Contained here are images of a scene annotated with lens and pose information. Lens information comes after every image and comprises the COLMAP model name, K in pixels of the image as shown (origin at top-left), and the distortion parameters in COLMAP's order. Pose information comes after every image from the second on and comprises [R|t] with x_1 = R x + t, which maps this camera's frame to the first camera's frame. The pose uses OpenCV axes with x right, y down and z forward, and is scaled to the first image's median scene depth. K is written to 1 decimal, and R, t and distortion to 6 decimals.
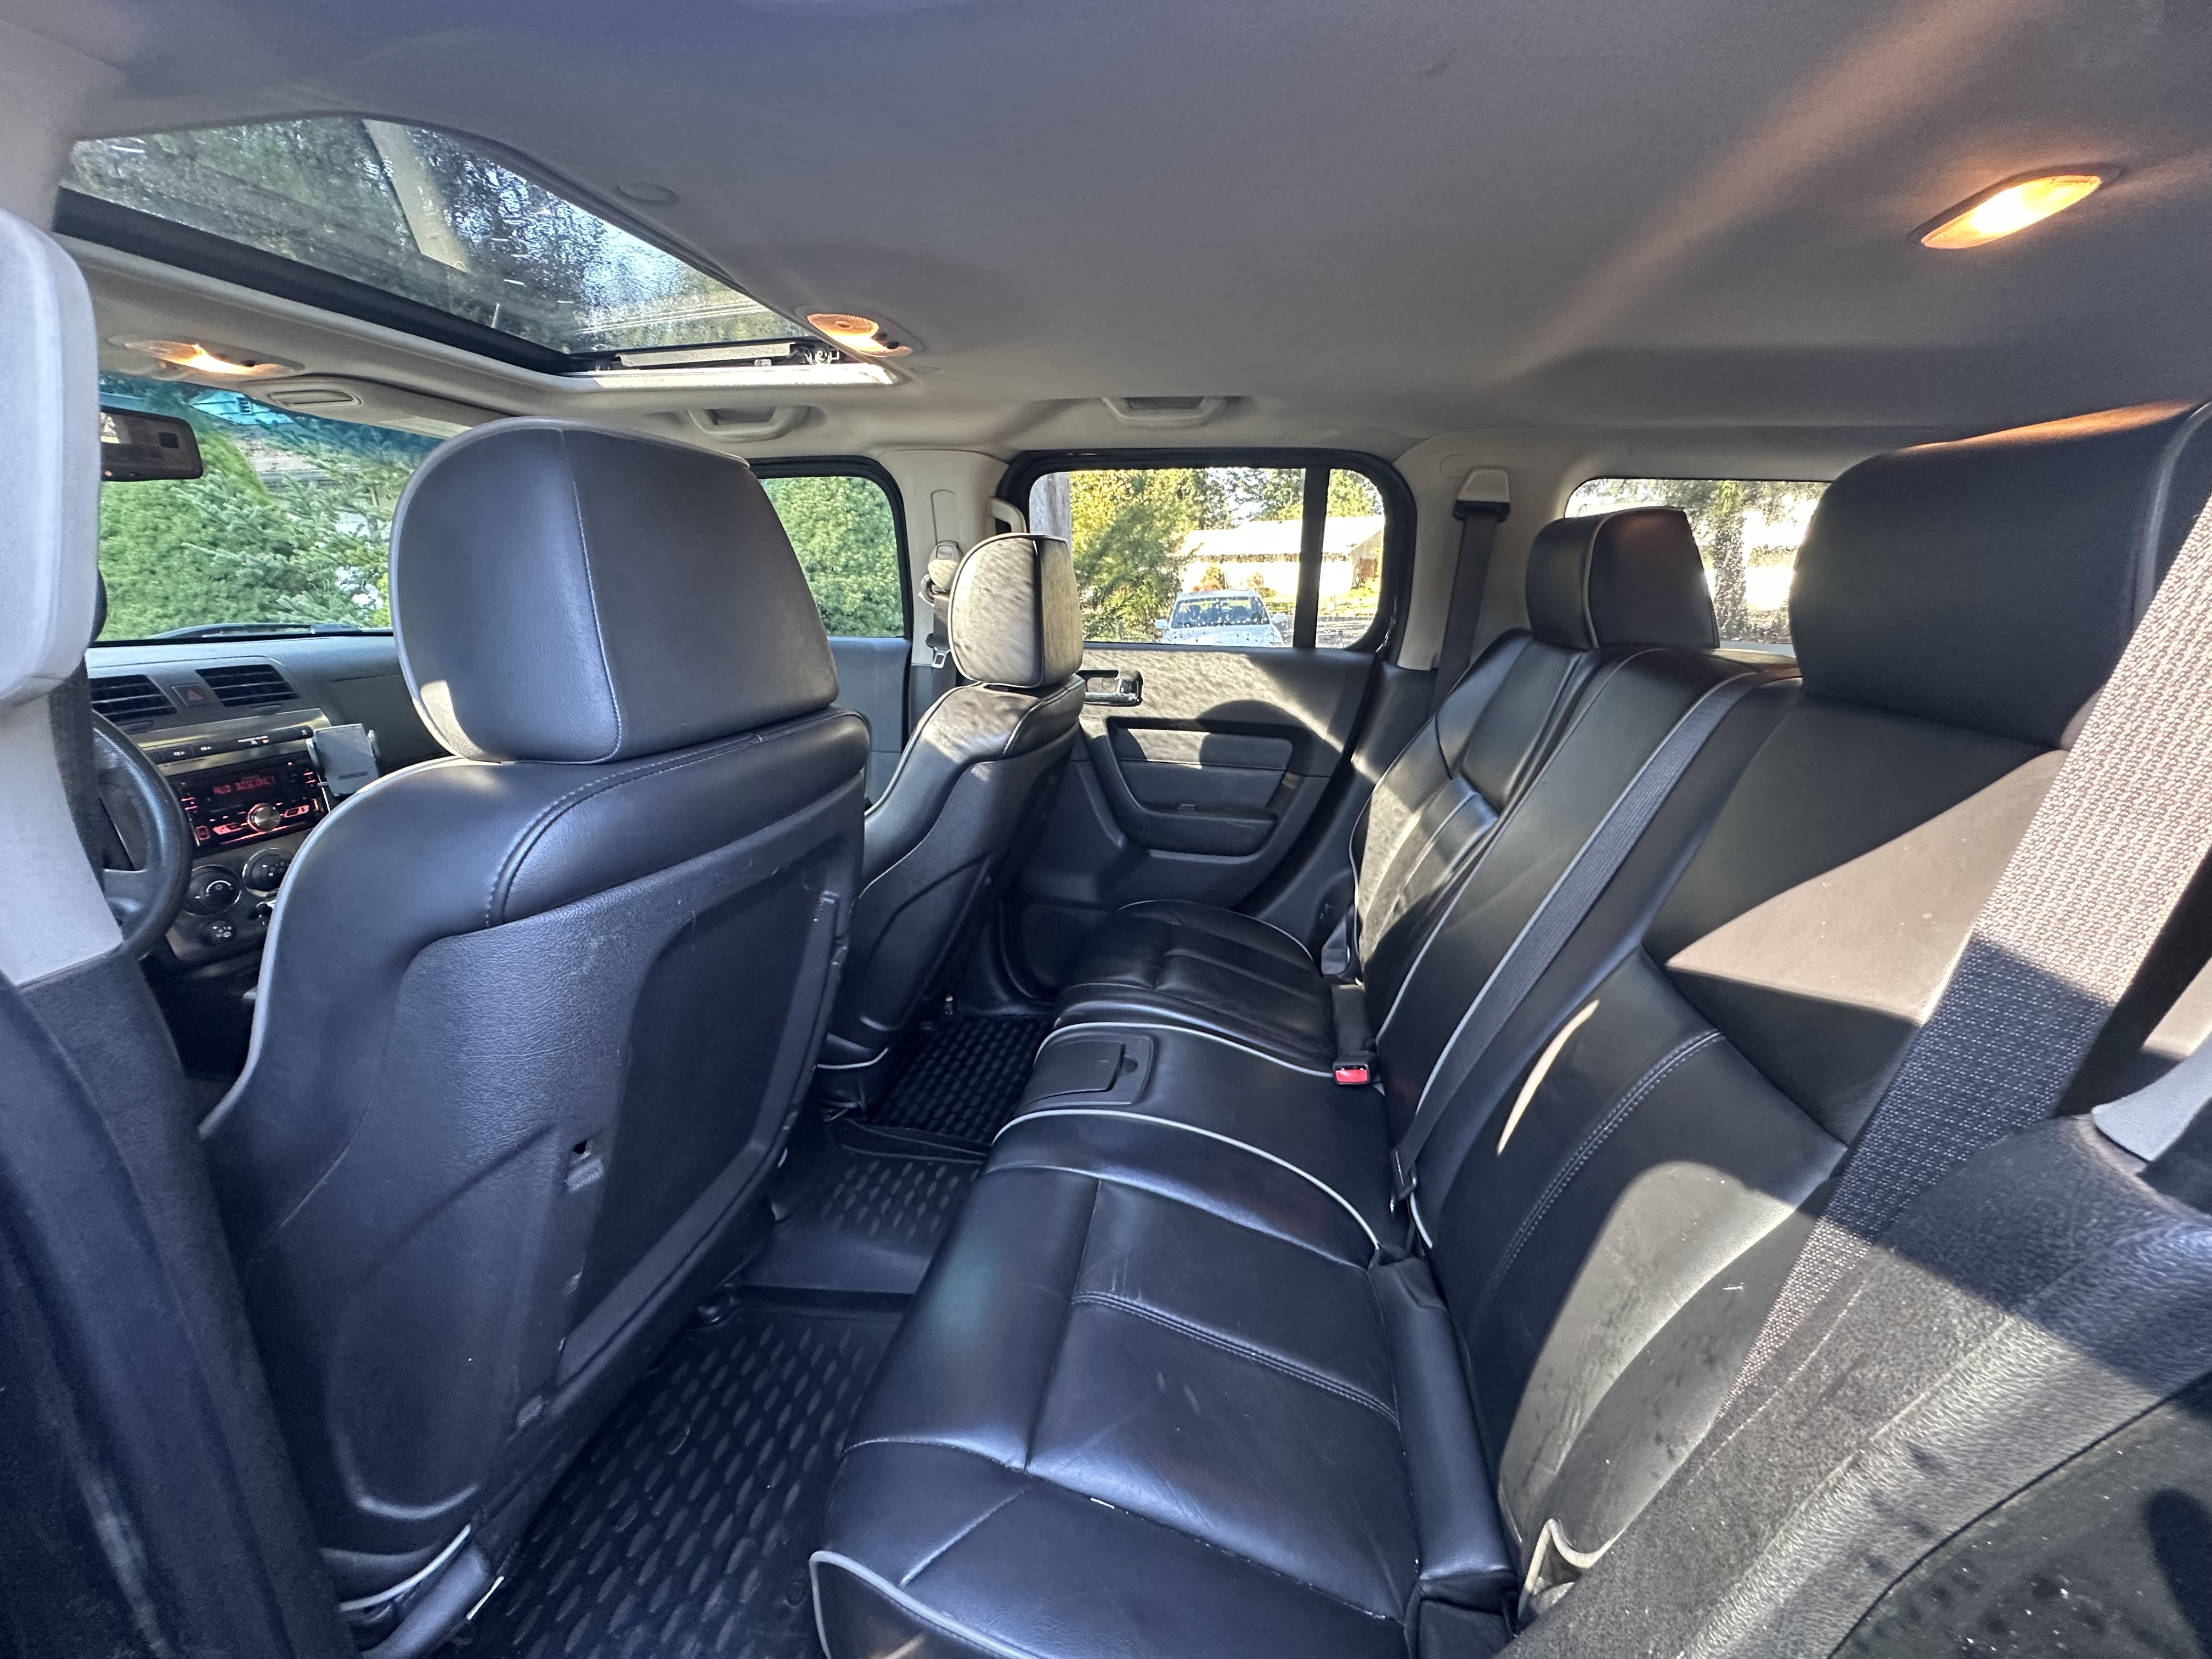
lens RADIAL K [[901.6, 0, 1104.5], [0, 901.6, 834.1], [0, 0, 1]] dist [-0.002899, -0.000362]
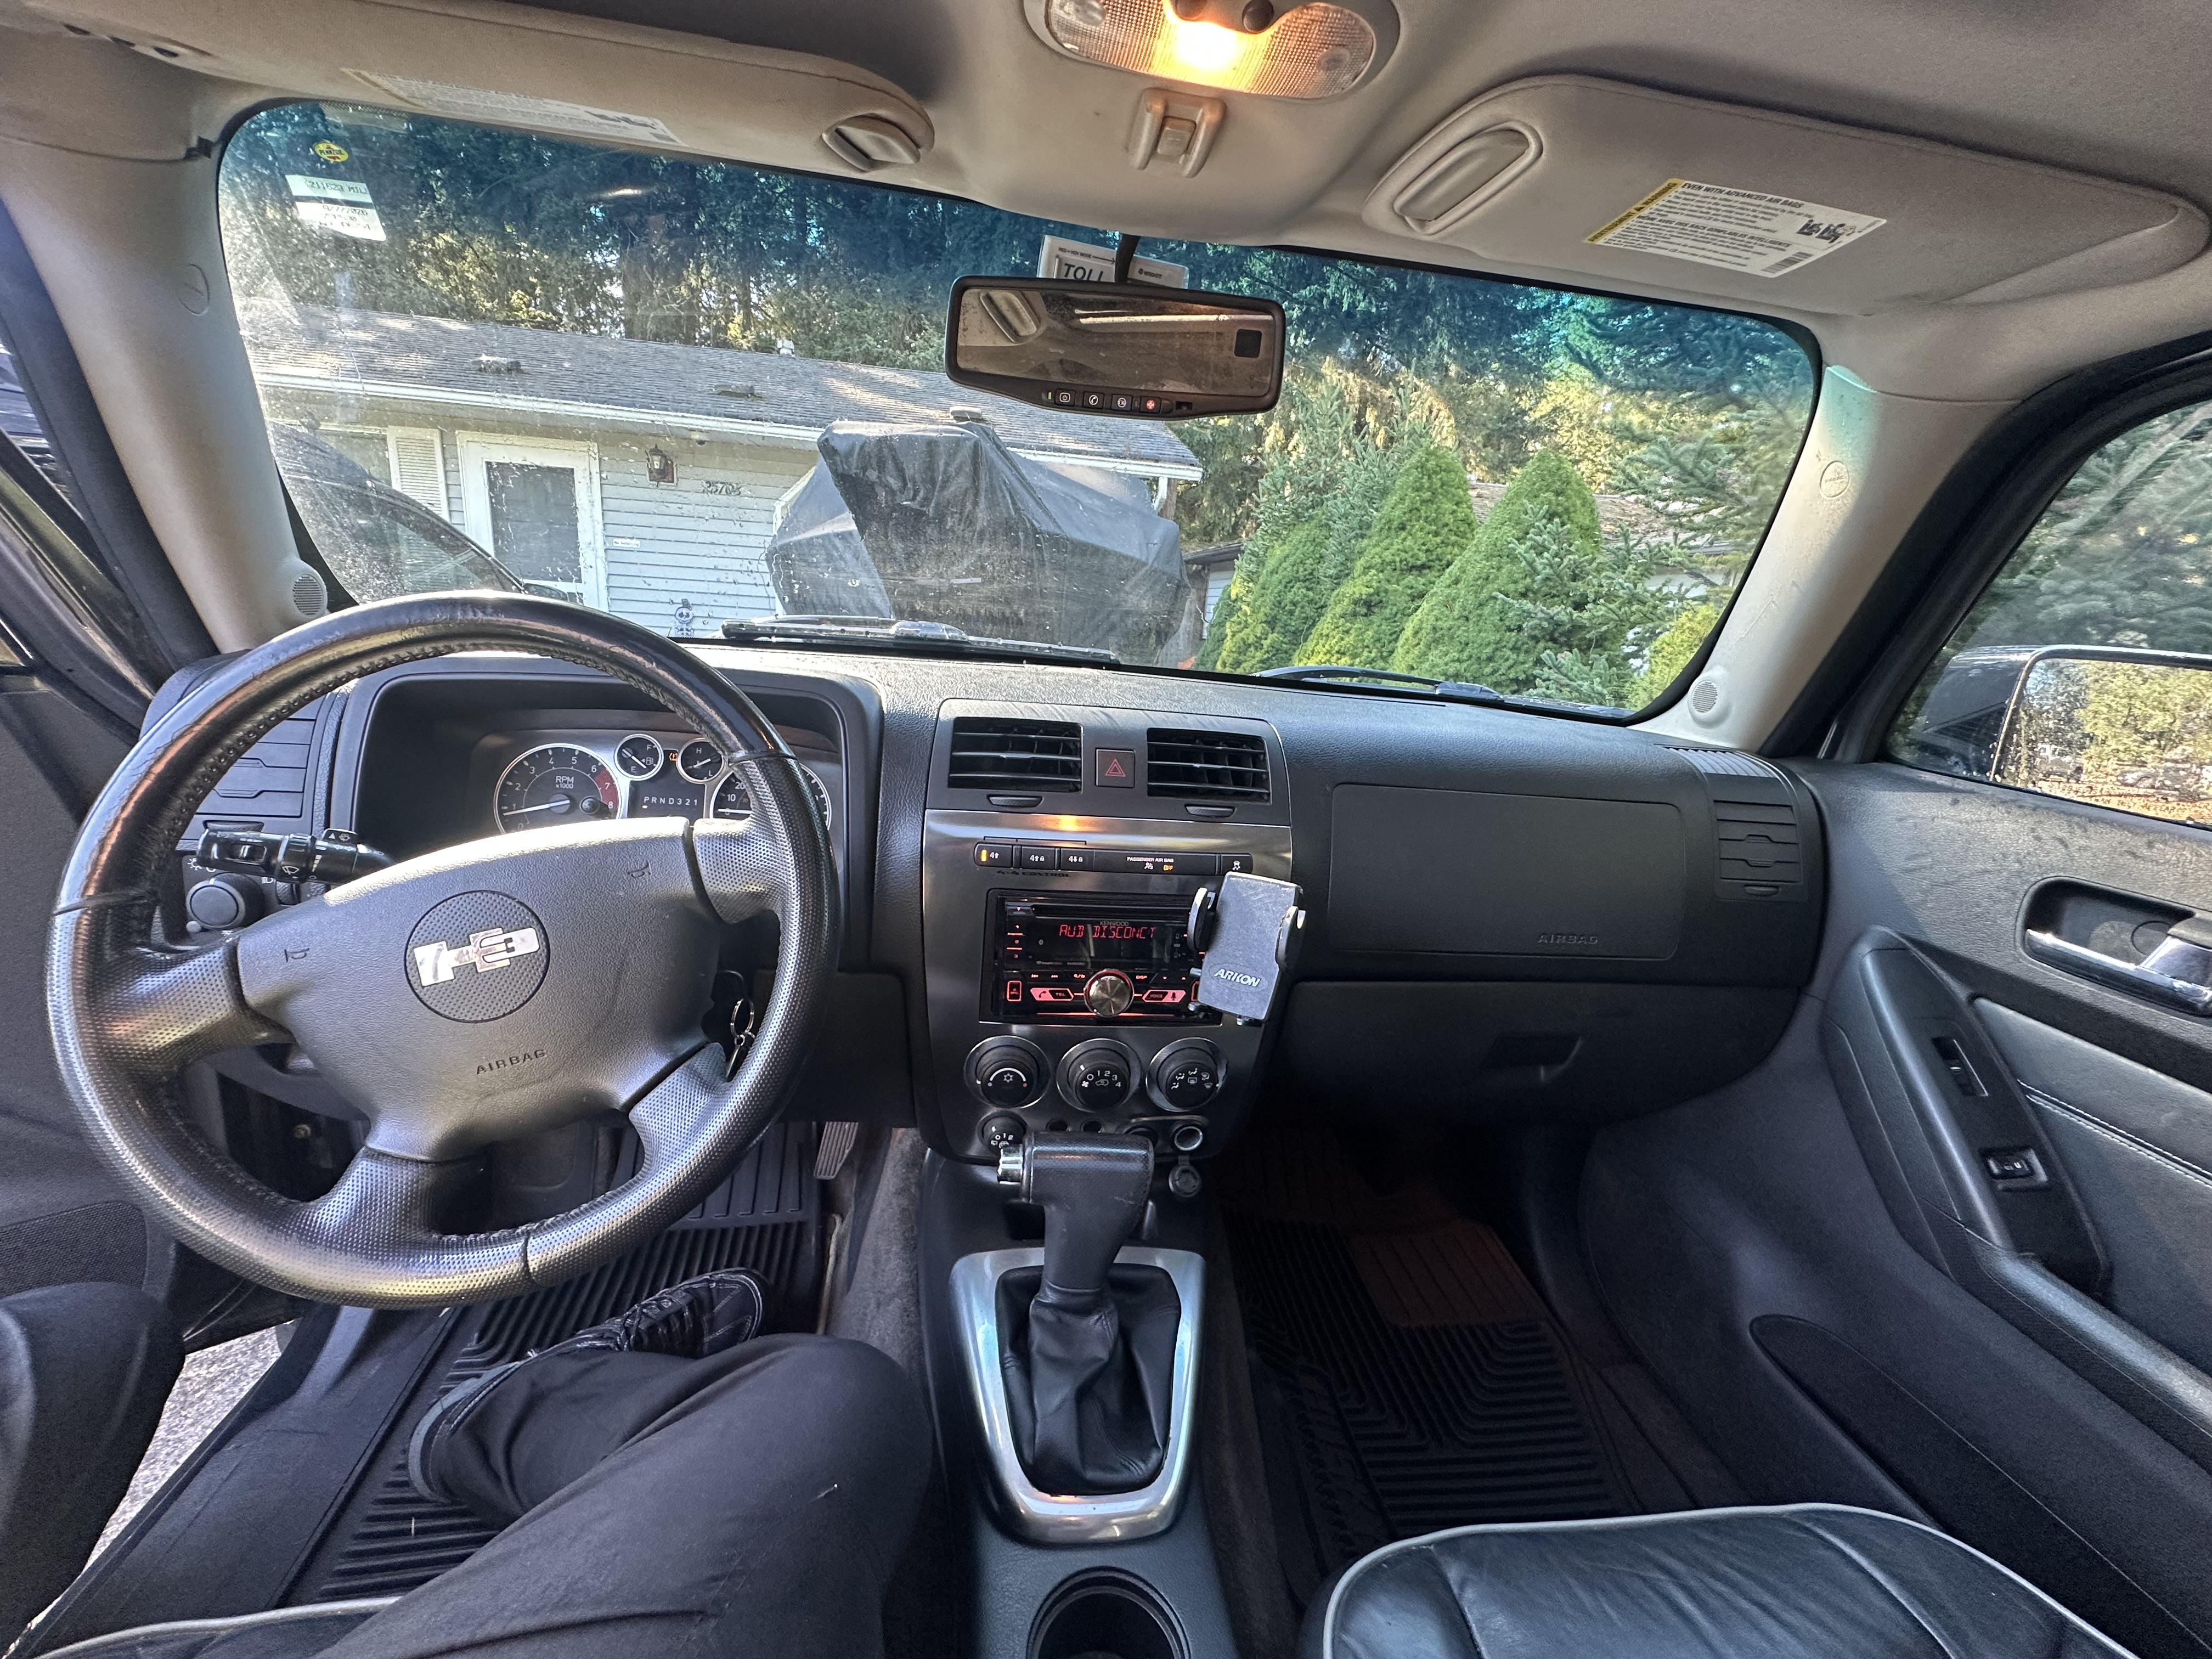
lens RADIAL K [[886.6, 0, 1104.2], [0, 886.6, 831.8], [0, 0, 1]] dist [0.000187, -0.000059]
pose [[0.307726, 0.268865, -0.912697, -0.200826], [-0.342790, 0.926157, 0.157255, -0.088868], [0.887581, 0.264472, 0.377167, 0.337734]]
